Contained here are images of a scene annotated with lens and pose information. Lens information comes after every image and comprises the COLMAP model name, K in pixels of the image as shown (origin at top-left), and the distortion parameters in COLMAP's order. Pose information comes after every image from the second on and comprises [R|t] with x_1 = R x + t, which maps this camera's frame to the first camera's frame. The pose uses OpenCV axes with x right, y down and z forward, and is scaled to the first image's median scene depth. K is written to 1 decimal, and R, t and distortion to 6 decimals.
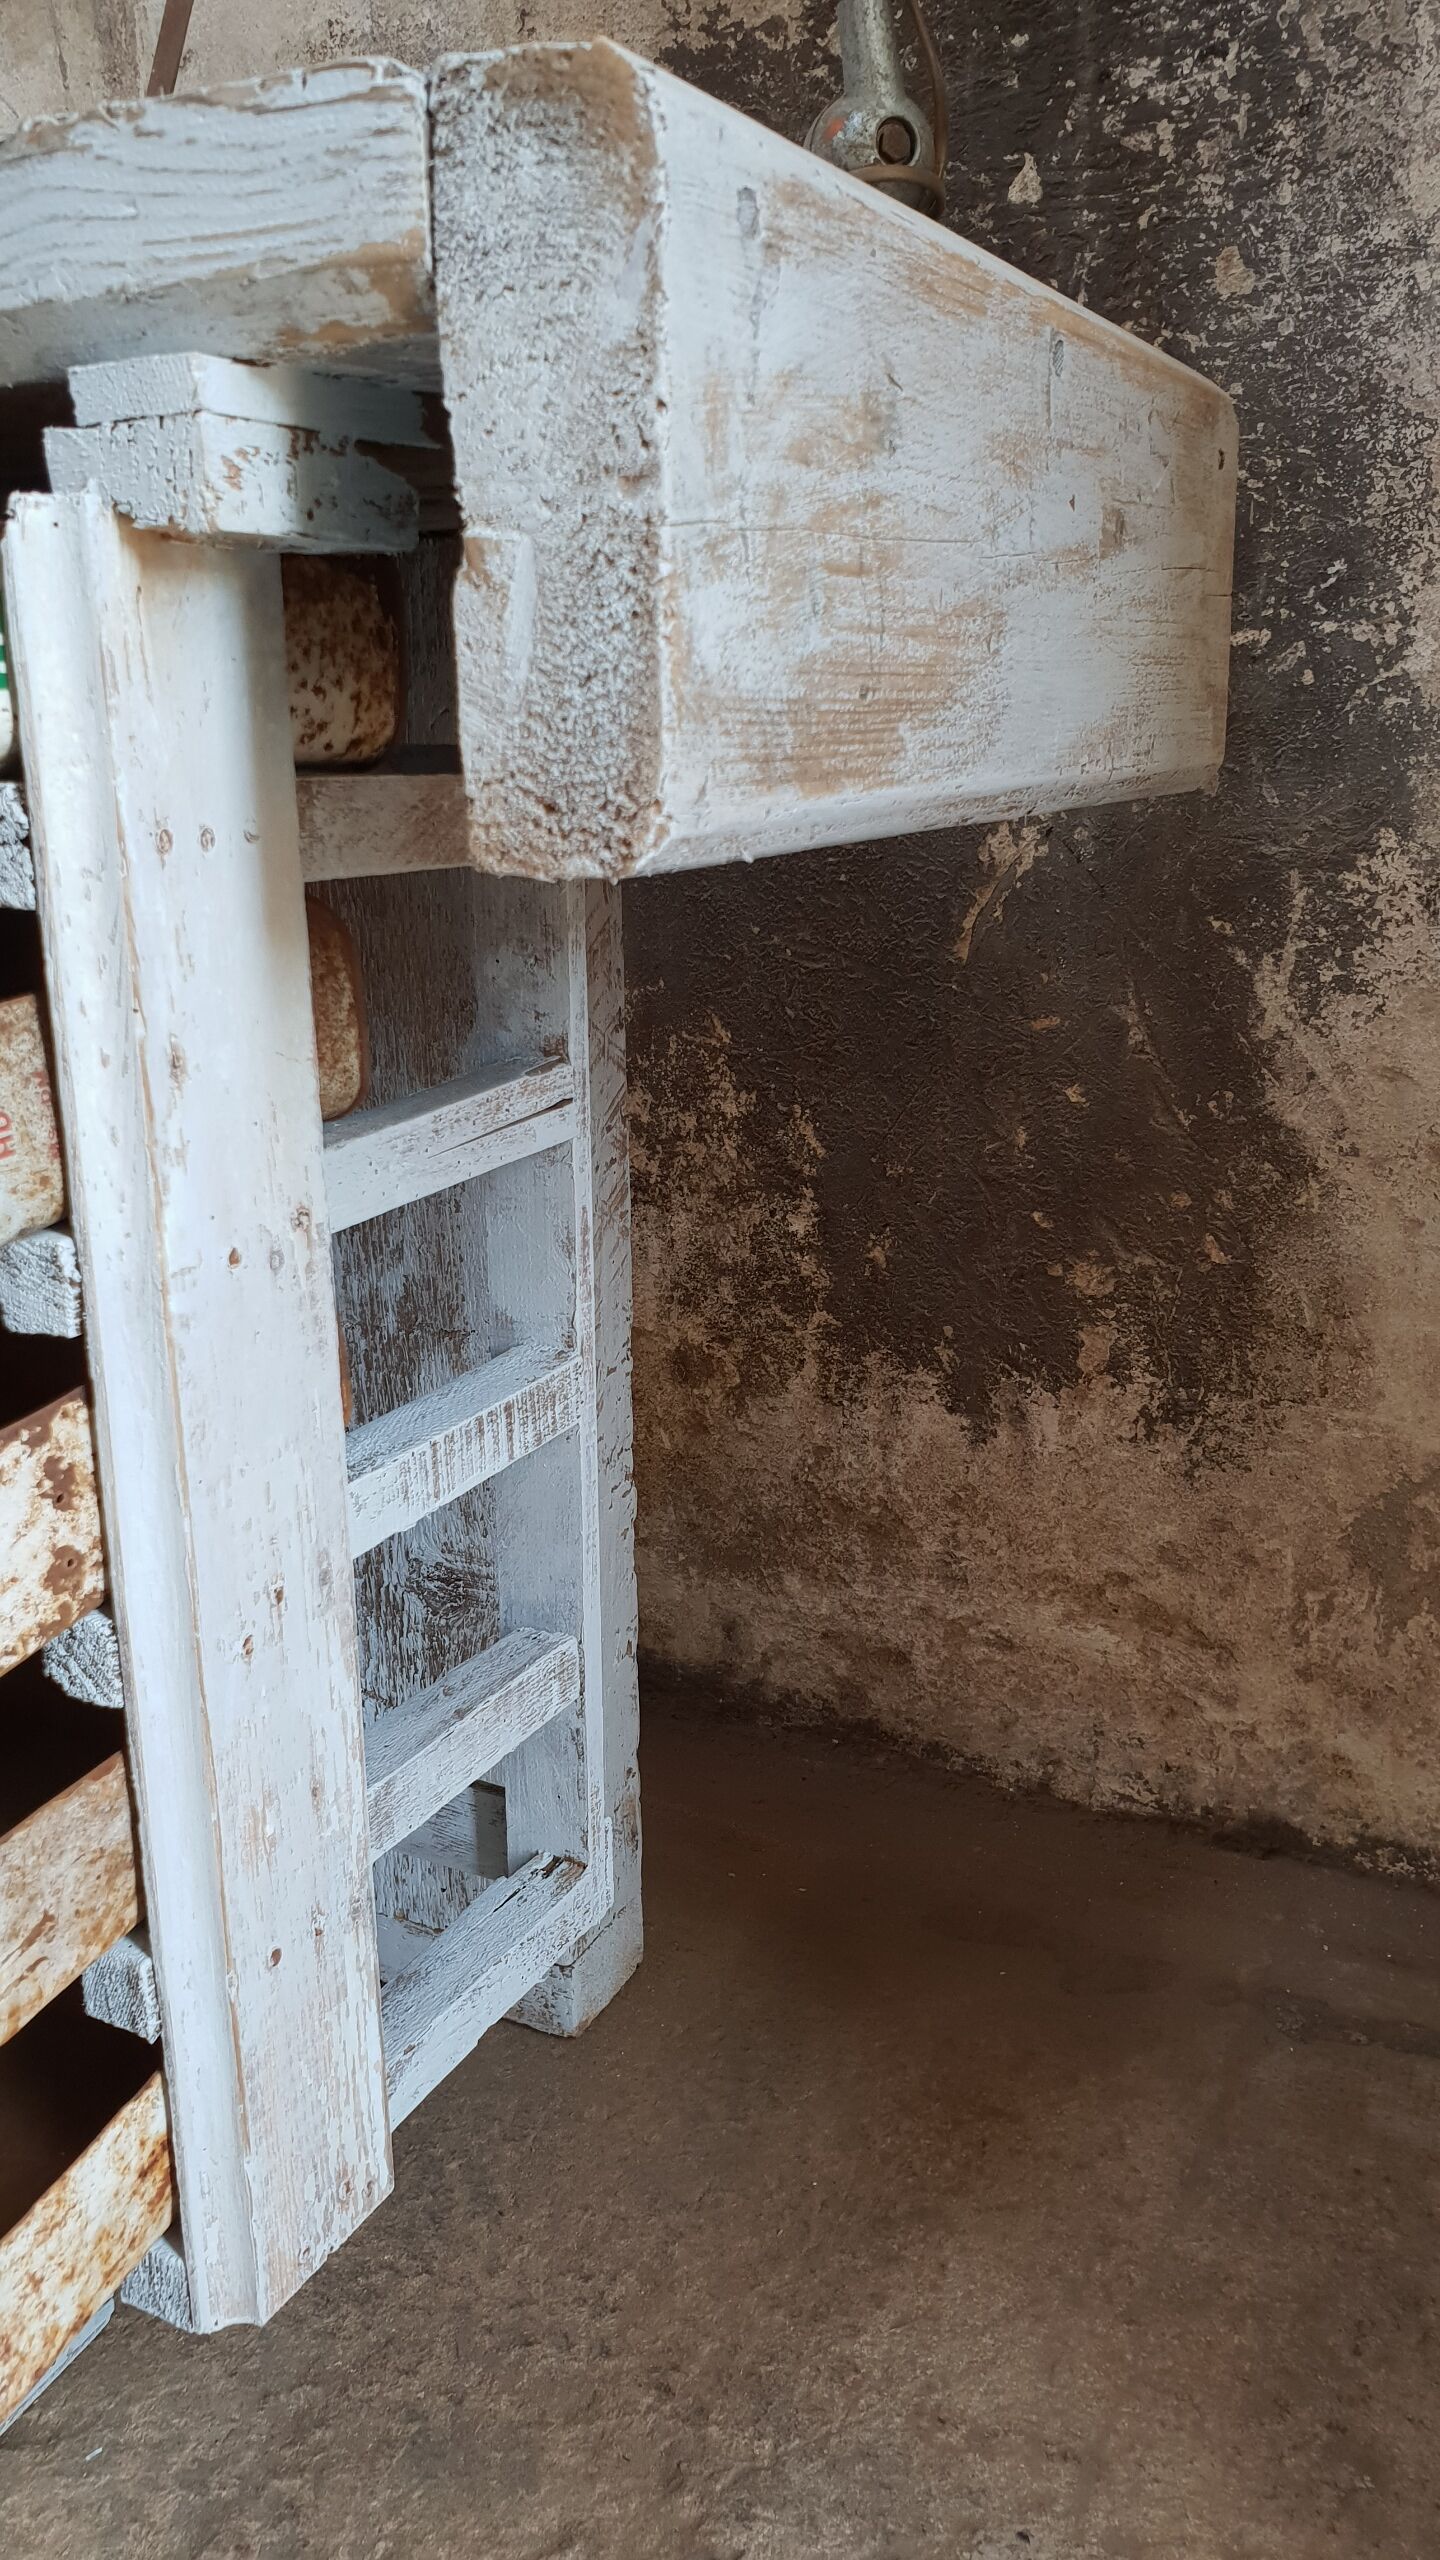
lens RADIAL K [[2012.7, 0, 737.4], [0, 2012.7, 1266.0], [0, 0, 1]] dist [0.010706, 0.013799]
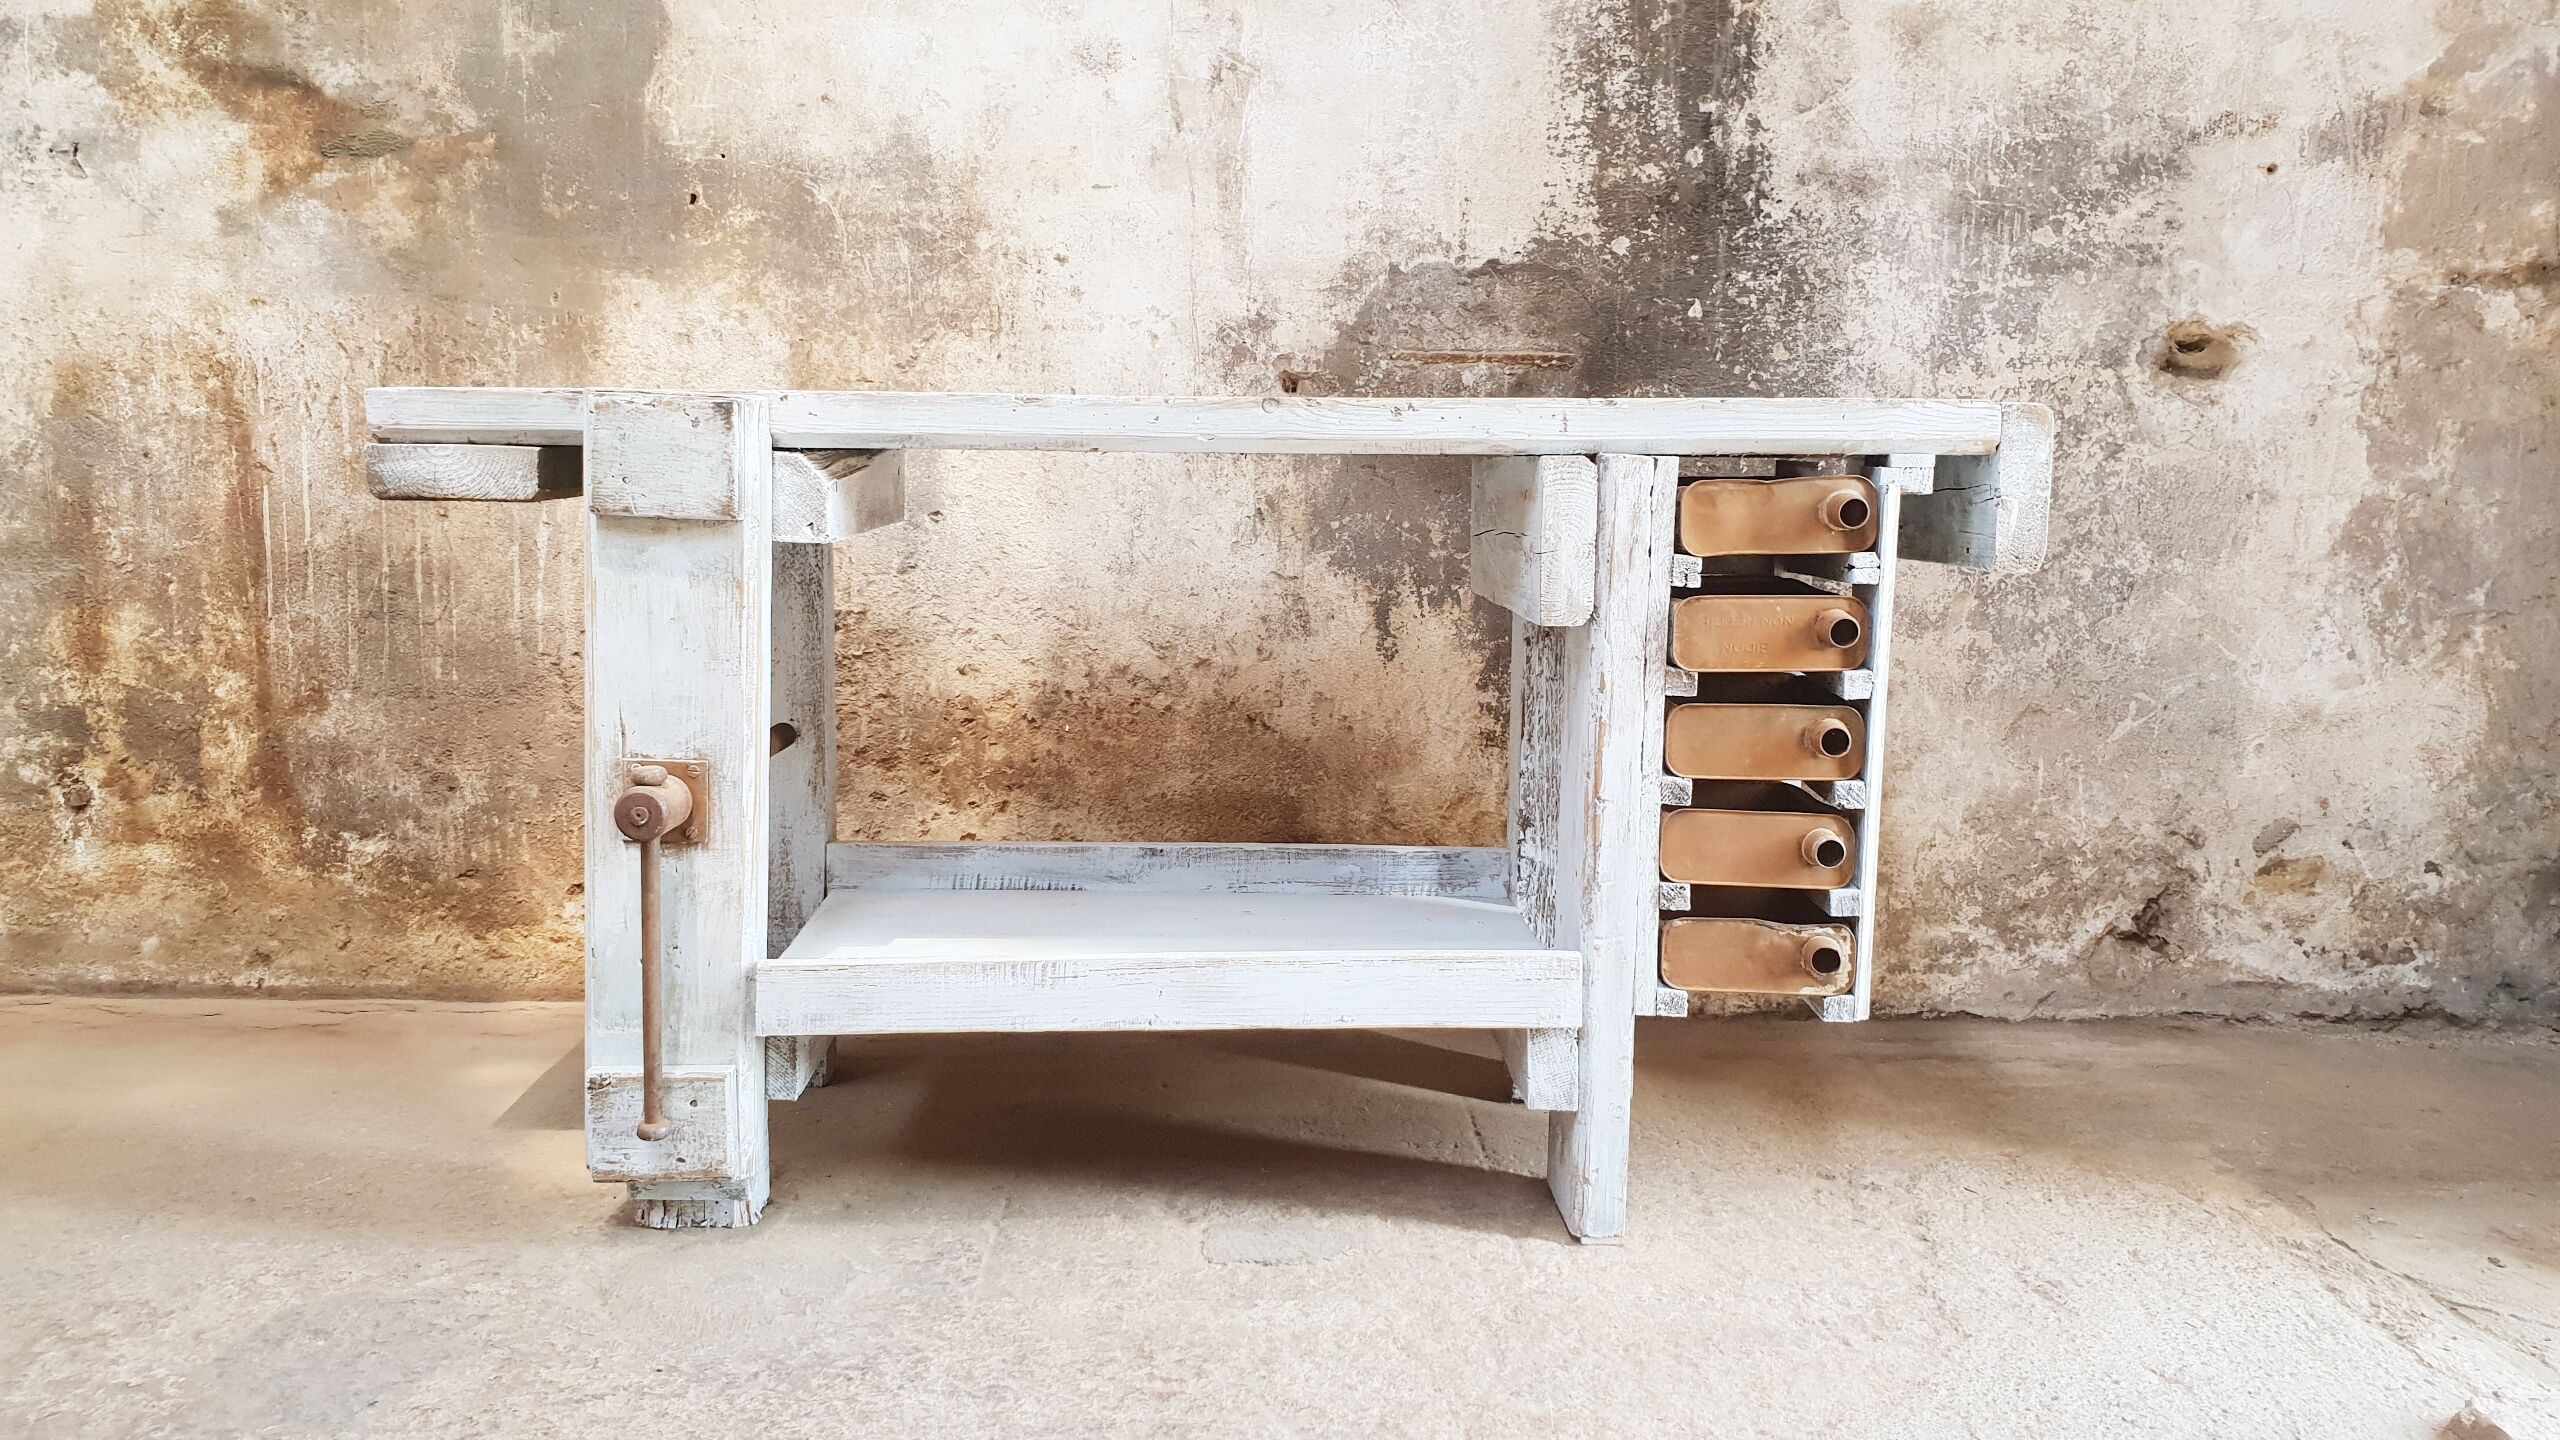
lens RADIAL K [[2012.7, 0, 1285.5], [0, 2012.7, 689.1], [0, 0, 1]] dist [0.010706, 0.013799]
pose [[0.886269, -0.032286, 0.462044, -1.547032], [0.103699, 0.986075, -0.130007, 0.200298], [-0.451413, 0.163134, 0.877276, -0.908514]]
